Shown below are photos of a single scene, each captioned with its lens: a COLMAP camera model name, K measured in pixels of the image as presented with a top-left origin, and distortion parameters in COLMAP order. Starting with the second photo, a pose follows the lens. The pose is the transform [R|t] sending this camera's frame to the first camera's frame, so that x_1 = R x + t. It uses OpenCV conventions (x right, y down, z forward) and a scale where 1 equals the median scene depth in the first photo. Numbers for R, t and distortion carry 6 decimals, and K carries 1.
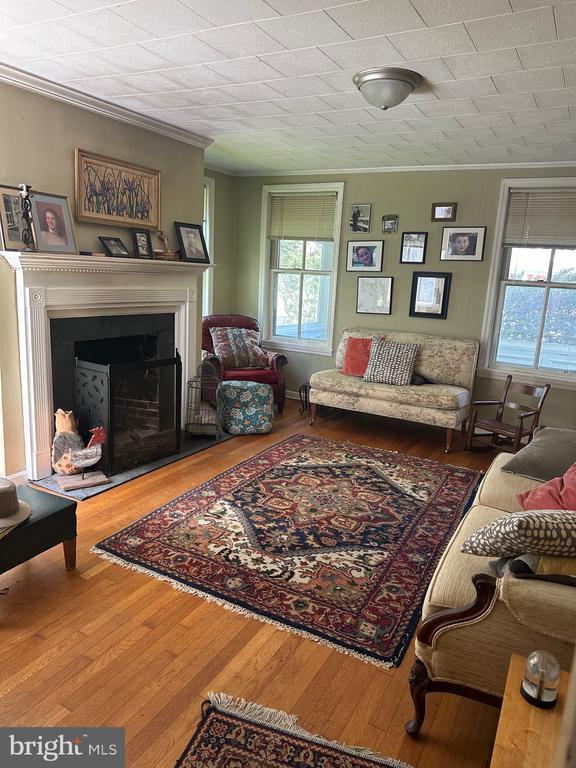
lens RADIAL K [[541.7, 0, 287.8], [0, 541.7, 383.5], [0, 0, 1]] dist [0.059148, -0.066516]
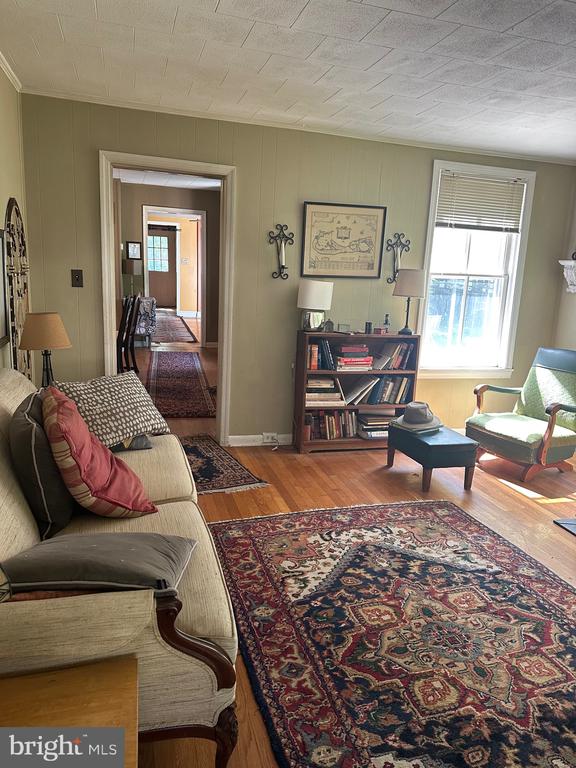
lens RADIAL K [[541.7, 0, 287.6], [0, 541.7, 383.7], [0, 0, 1]] dist [0.059148, -0.066516]
pose [[-0.703807, 0.063460, -0.707551, 0.712405], [-0.232899, 0.920342, 0.314211, -0.237292], [0.671129, 0.385932, -0.632963, 1.316129]]
